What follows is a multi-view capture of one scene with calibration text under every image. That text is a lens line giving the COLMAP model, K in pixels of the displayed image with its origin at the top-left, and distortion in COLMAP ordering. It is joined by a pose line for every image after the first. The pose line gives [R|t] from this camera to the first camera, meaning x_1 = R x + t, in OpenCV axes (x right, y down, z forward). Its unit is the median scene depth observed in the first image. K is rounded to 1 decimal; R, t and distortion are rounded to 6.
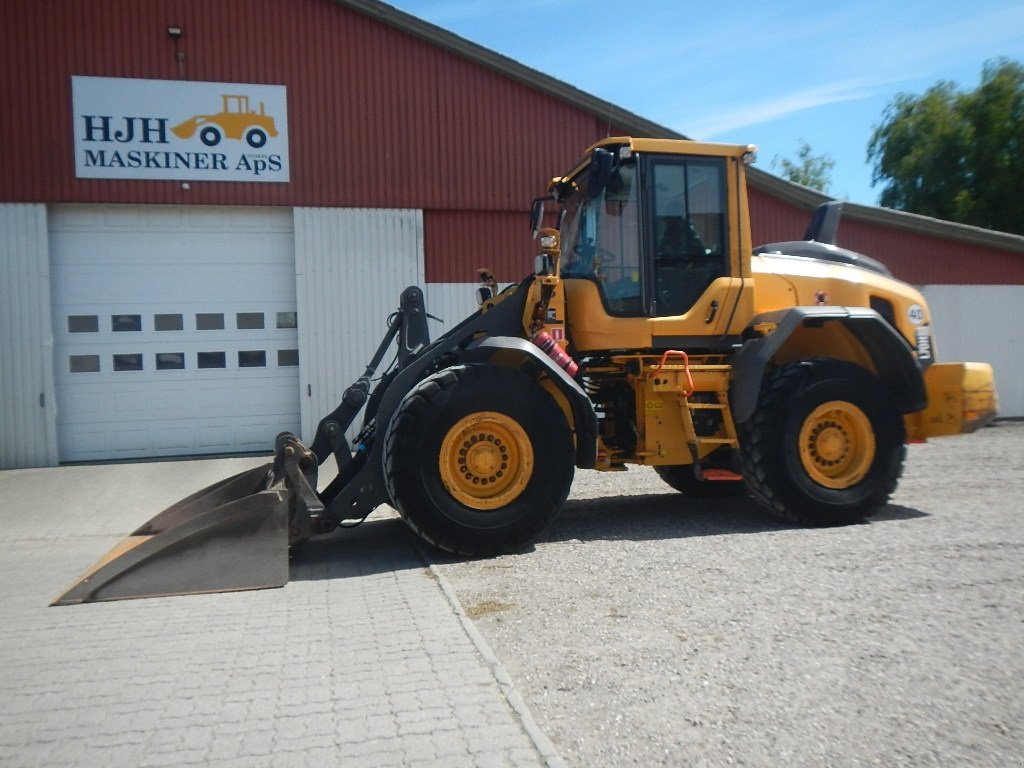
lens RADIAL K [[849.2, 0, 506.0], [0, 849.2, 384.1], [0, 0, 1]] dist [-0.012732, 0.001092]
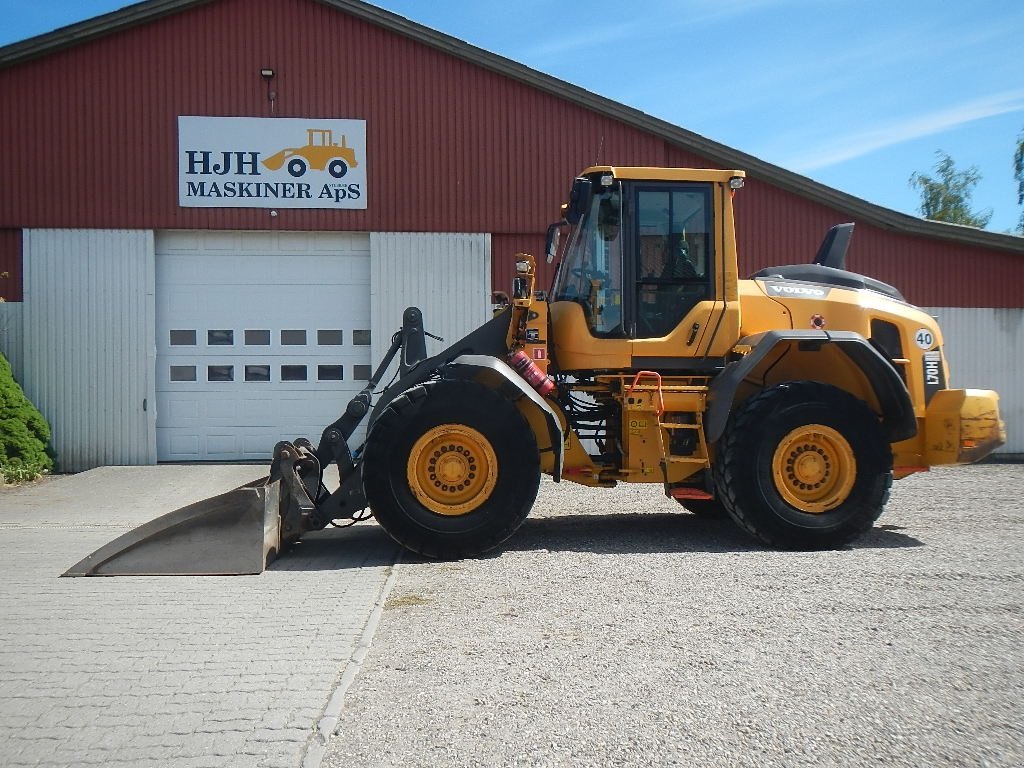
lens RADIAL K [[849.2, 0, 510.5], [0, 849.2, 387.4], [0, 0, 1]] dist [-0.012732, 0.001092]
pose [[0.986379, 0.022384, -0.162961, 0.190215], [-0.025460, 0.999534, -0.016811, 0.001819], [0.162508, 0.020731, 0.986489, -0.043418]]
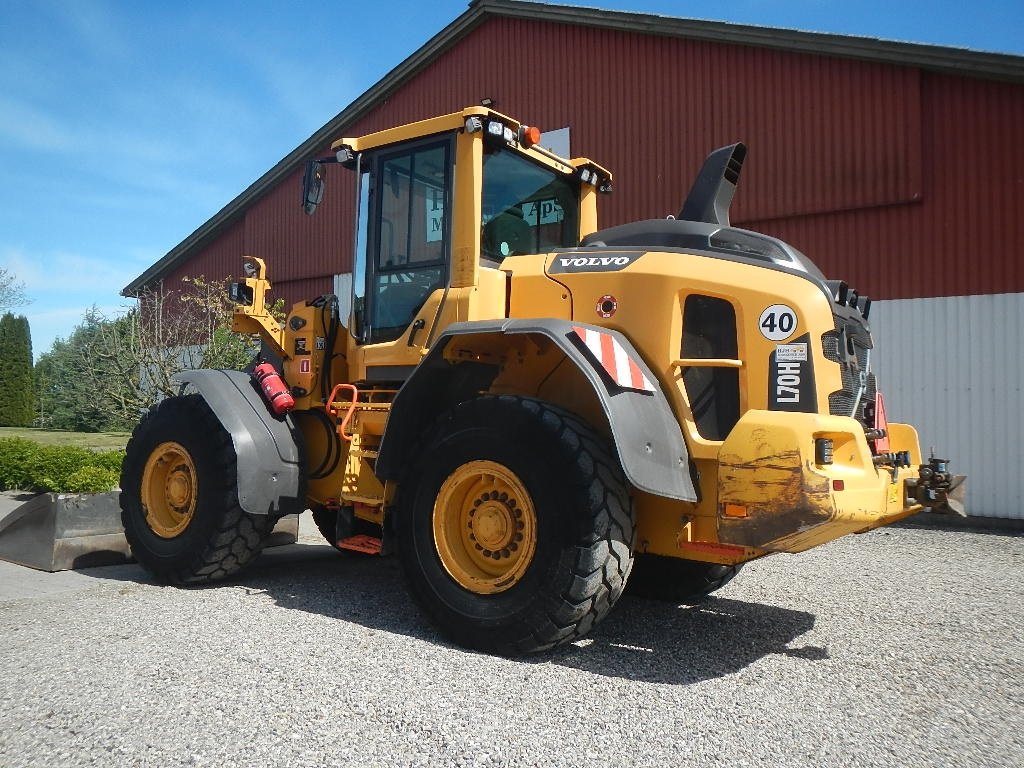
lens RADIAL K [[849.2, 0, 509.0], [0, 849.2, 380.0], [0, 0, 1]] dist [-0.012732, 0.001092]
pose [[0.640870, 0.001781, -0.767647, 0.874925], [-0.040580, 0.998678, -0.031561, -0.022464], [0.766576, 0.051378, 0.640095, 0.559301]]
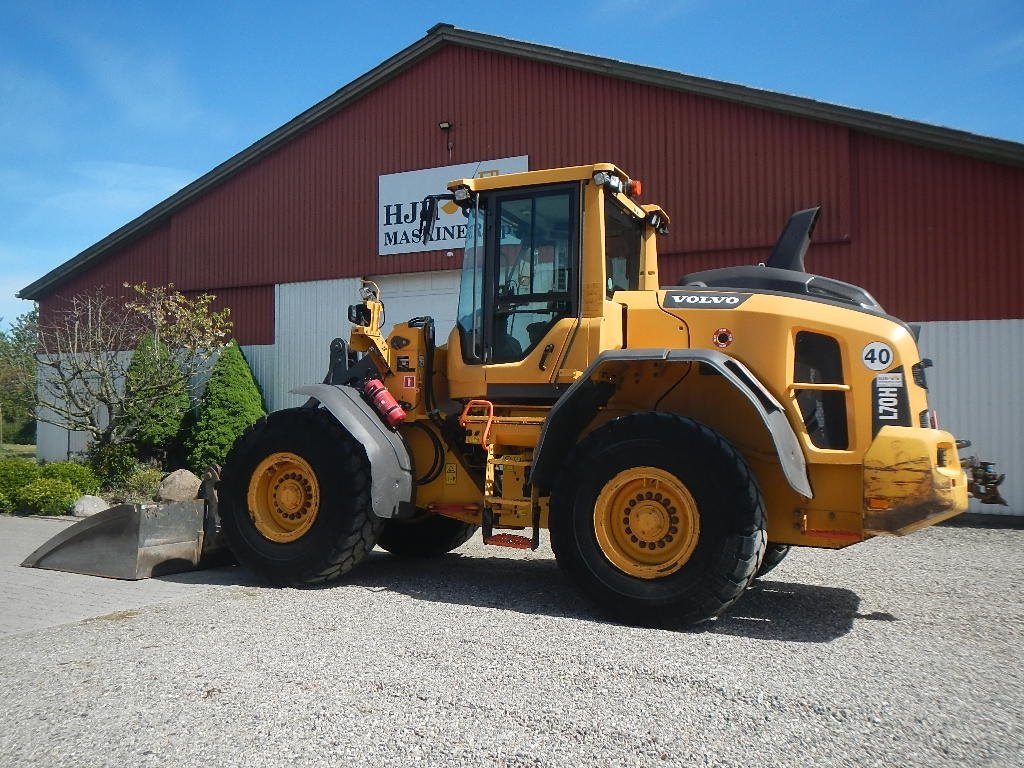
lens RADIAL K [[849.2, 0, 509.3], [0, 849.2, 381.6], [0, 0, 1]] dist [-0.012732, 0.001092]
pose [[0.774174, 0.004885, -0.632954, 0.760323], [-0.042658, 0.998099, -0.044472, -0.018673], [0.631534, 0.061430, 0.772911, 0.285022]]
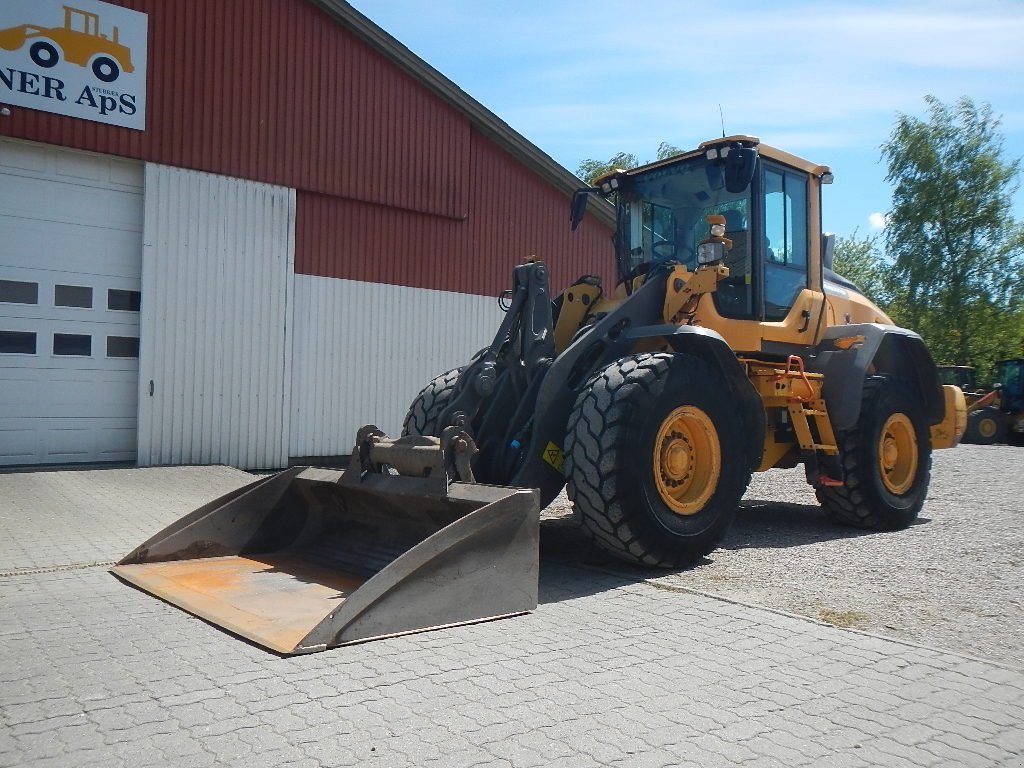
lens RADIAL K [[849.2, 0, 507.1], [0, 849.2, 386.4], [0, 0, 1]] dist [-0.012732, 0.001092]
pose [[0.905234, 0.053945, 0.421474, -0.494182], [-0.039745, 0.998309, -0.042411, 0.049254], [-0.423050, 0.021641, 0.905848, 0.226266]]
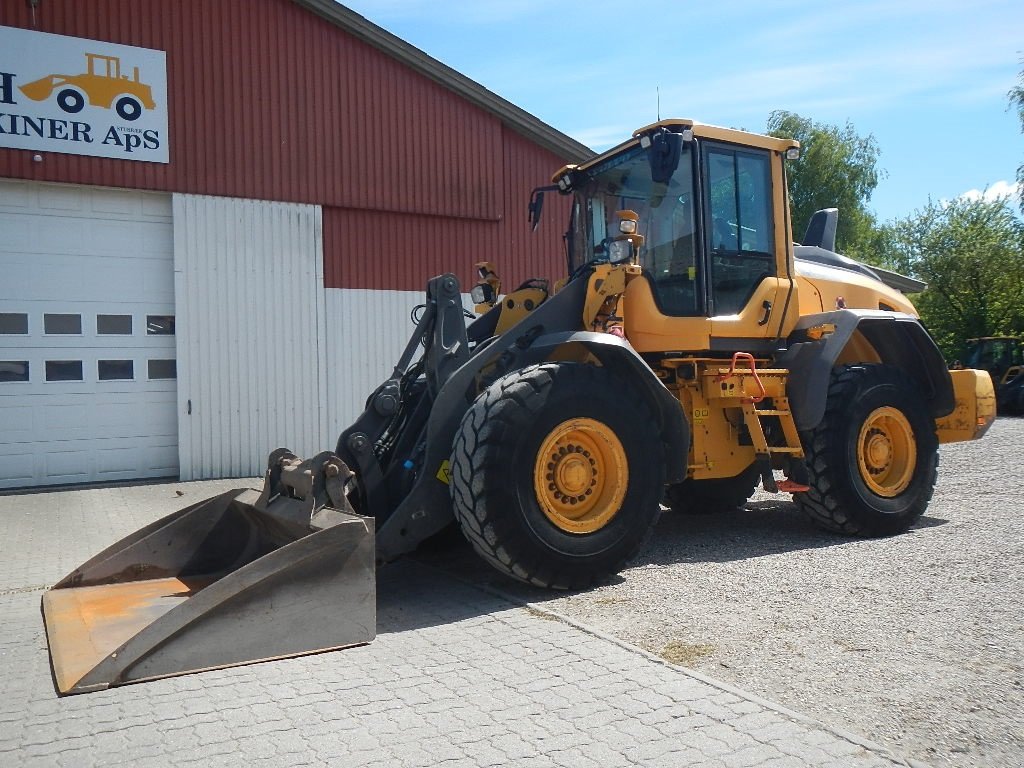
lens RADIAL K [[849.2, 0, 511.2], [0, 849.2, 386.7], [0, 0, 1]] dist [-0.012732, 0.001092]
pose [[0.964384, 0.004101, 0.264474, -0.270164], [0.003099, 0.999636, -0.026800, 0.020143], [-0.264488, 0.026665, 0.964020, 0.168358]]
